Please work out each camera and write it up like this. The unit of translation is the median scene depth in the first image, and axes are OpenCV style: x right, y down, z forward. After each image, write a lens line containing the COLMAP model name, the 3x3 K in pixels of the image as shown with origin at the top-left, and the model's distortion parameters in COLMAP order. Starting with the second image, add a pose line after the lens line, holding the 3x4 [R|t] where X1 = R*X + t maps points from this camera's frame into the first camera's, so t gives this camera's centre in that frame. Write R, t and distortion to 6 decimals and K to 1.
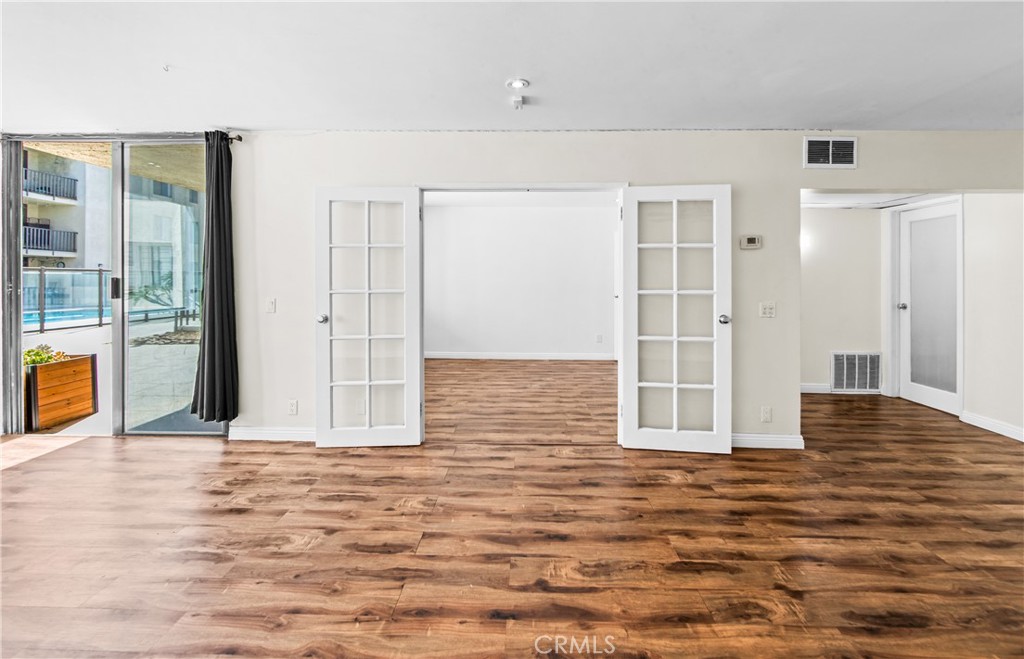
lens RADIAL K [[422.4, 0, 512.4], [0, 422.4, 282.2], [0, 0, 1]] dist [-0.000719, -0.000600]
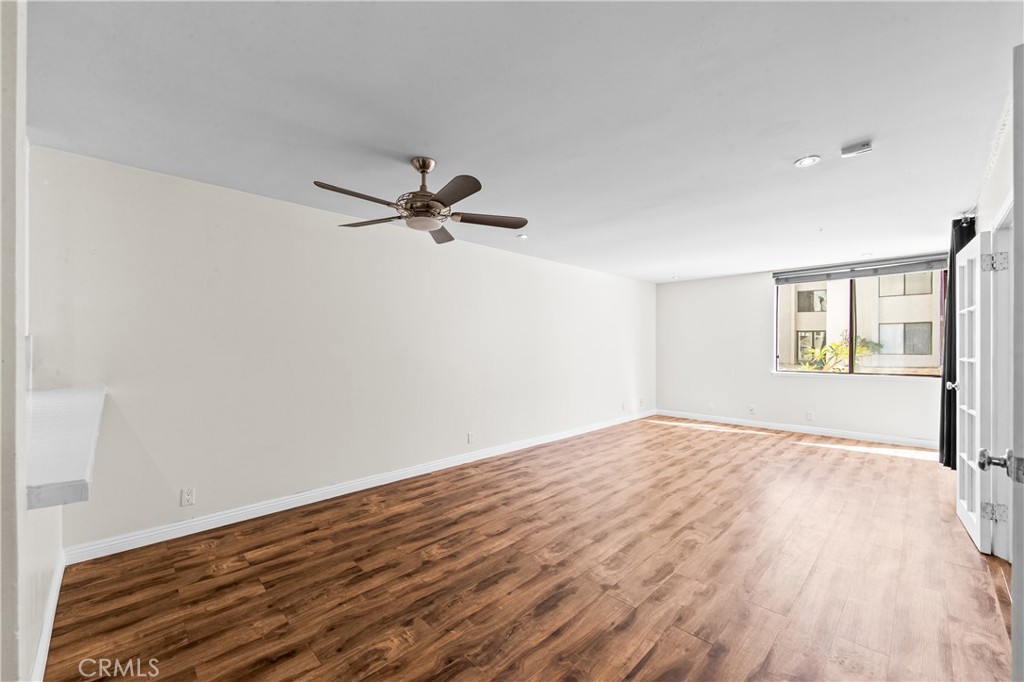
lens RADIAL K [[416.1, 0, 512.0], [0, 416.1, 341.0], [0, 0, 1]] dist [-0.000629, -0.000068]
pose [[-0.695478, -0.013426, -0.718422, 1.213262], [-0.009027, 0.999910, -0.009948, -0.000144], [0.718491, -0.000433, -0.695536, 1.134588]]
